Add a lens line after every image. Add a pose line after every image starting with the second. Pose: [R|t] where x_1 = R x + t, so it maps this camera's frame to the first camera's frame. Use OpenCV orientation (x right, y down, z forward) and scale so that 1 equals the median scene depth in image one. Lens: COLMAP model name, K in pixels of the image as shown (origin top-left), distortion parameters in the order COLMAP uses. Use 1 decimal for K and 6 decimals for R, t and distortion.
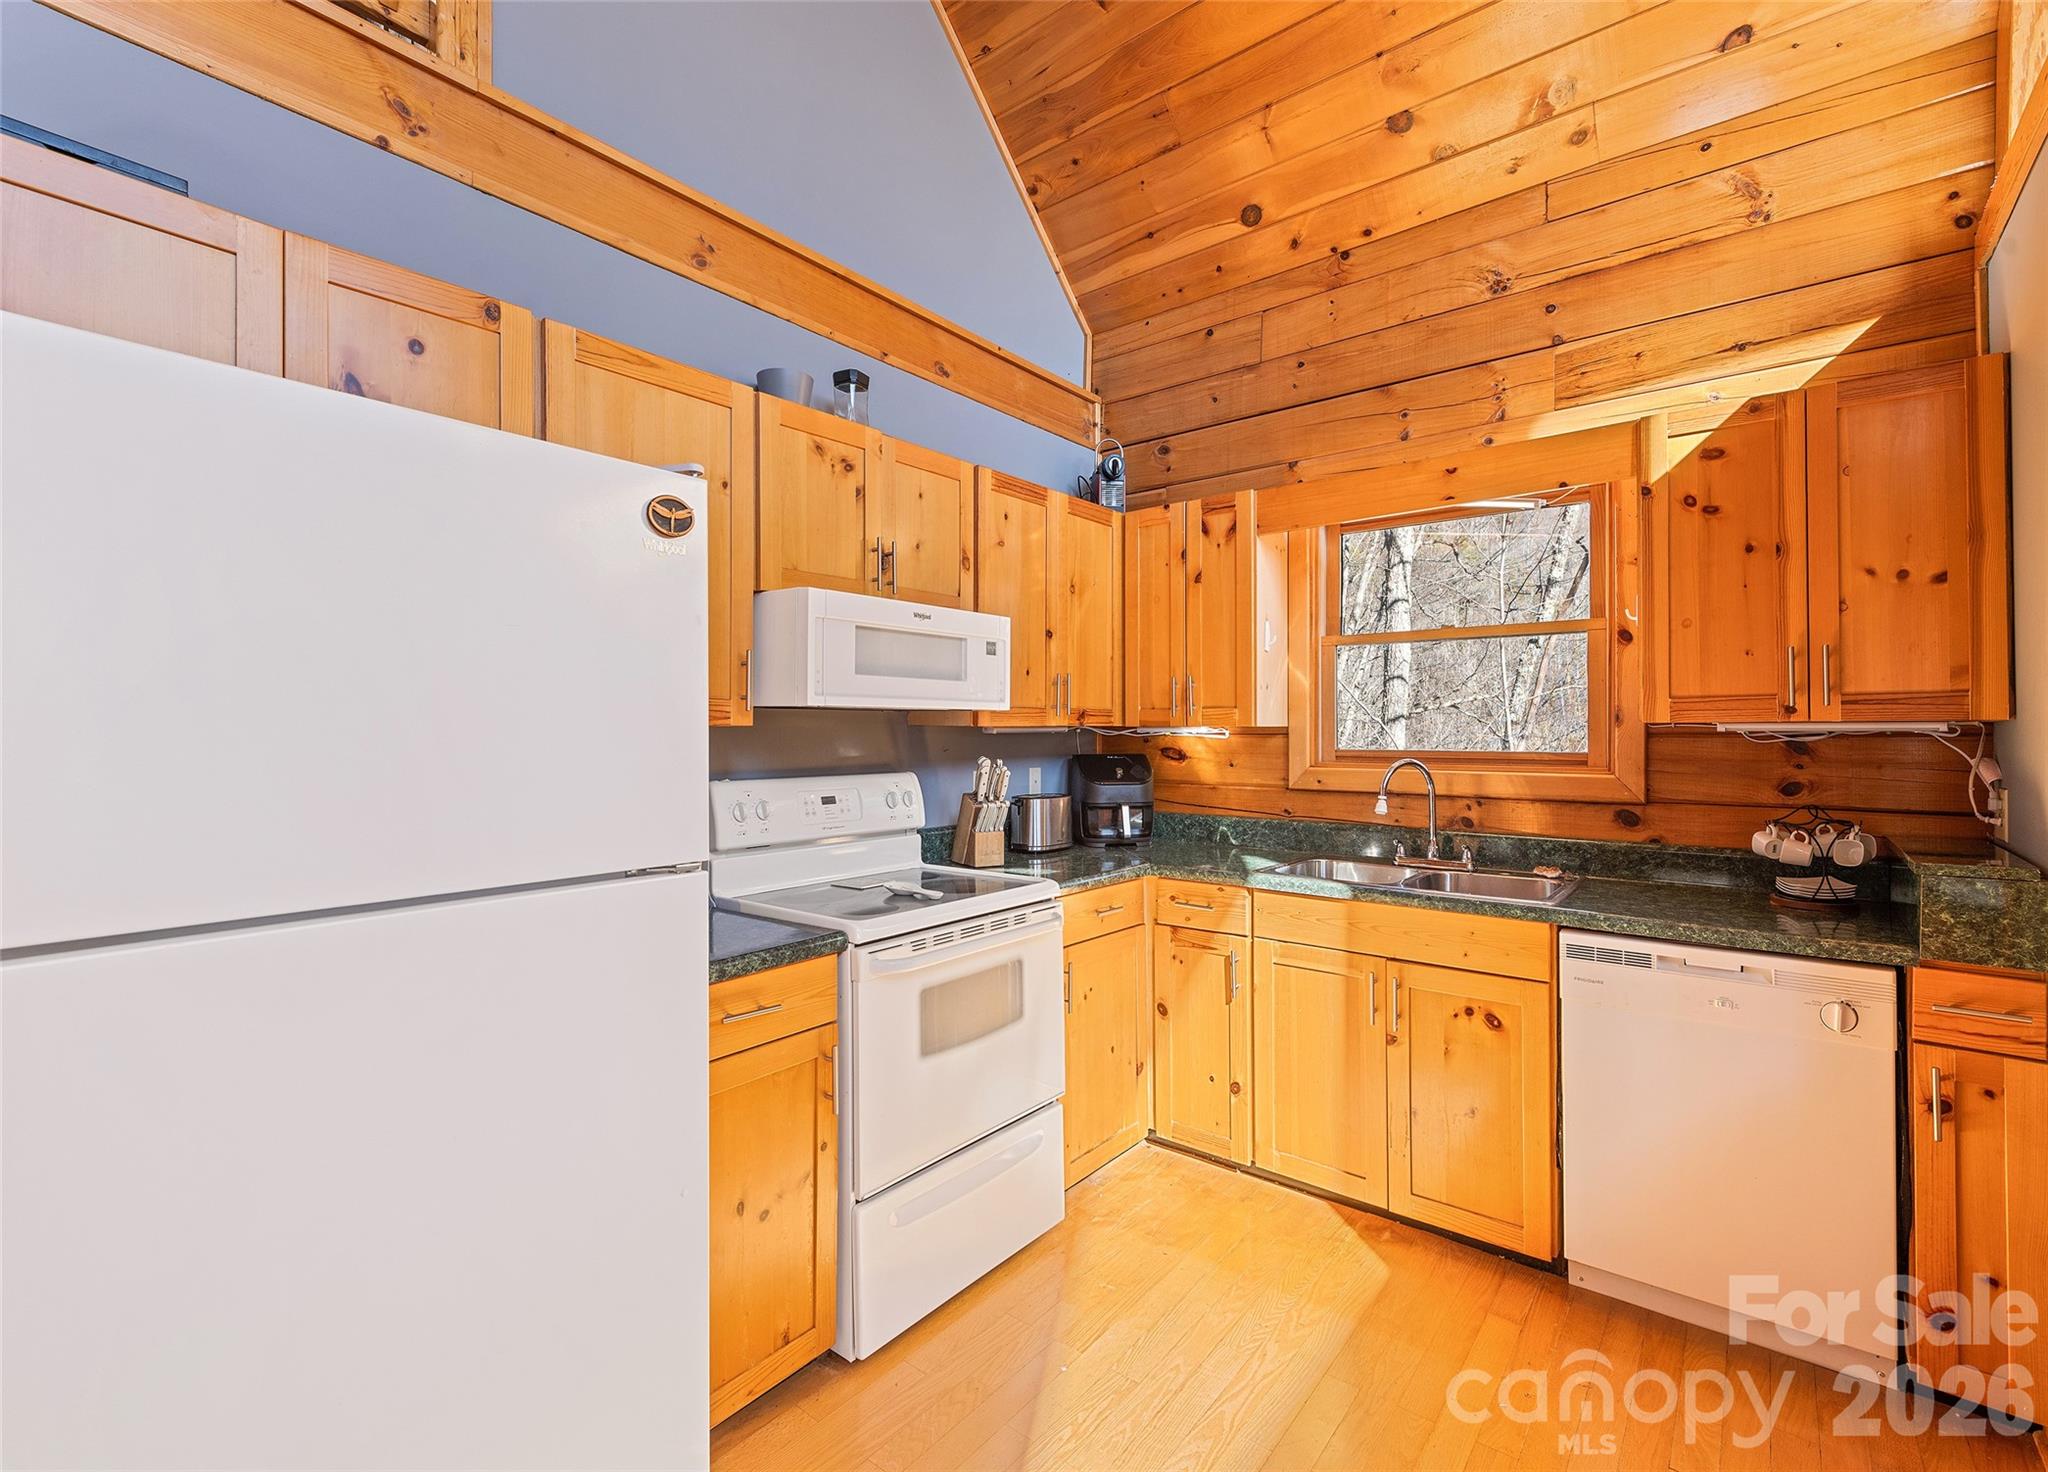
lens RADIAL K [[919.5, 0, 1026.5], [0, 919.5, 733.4], [0, 0, 1]] dist [-0.000354, -0.000083]
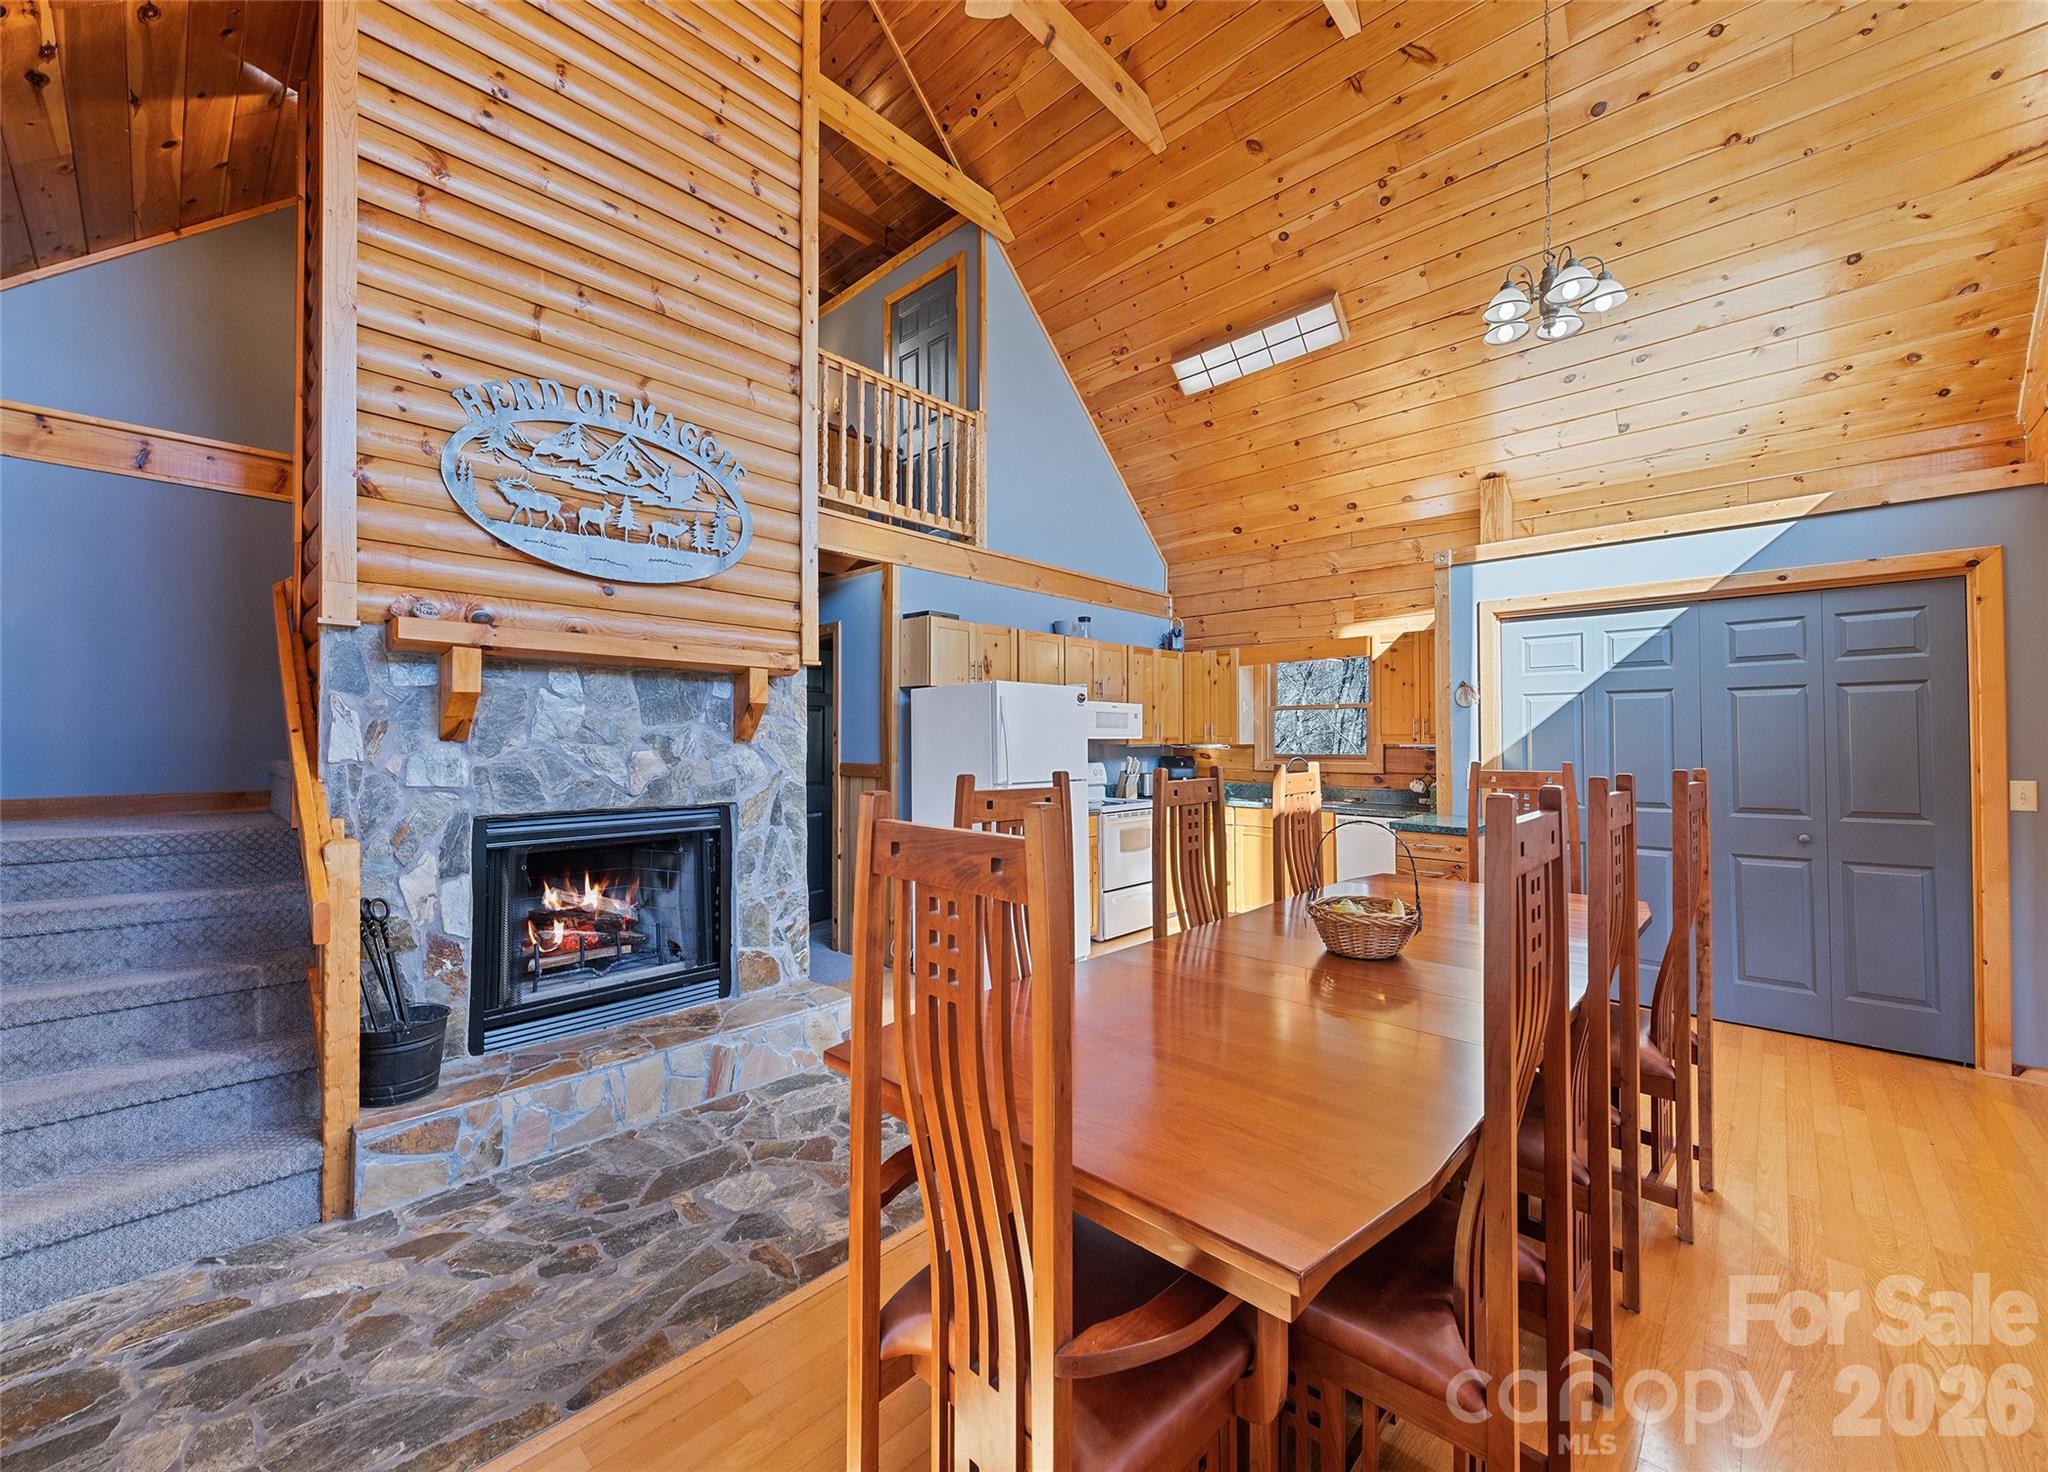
lens RADIAL K [[811.2, 0, 1017.6], [0, 811.2, 733.9], [0, 0, 1]] dist [-0.000956, -0.000061]
pose [[0.996697, -0.001292, -0.081202, -0.161822], [0.000099, 0.999892, -0.014701, -0.004030], [0.081212, 0.014644, 0.996589, -1.193842]]
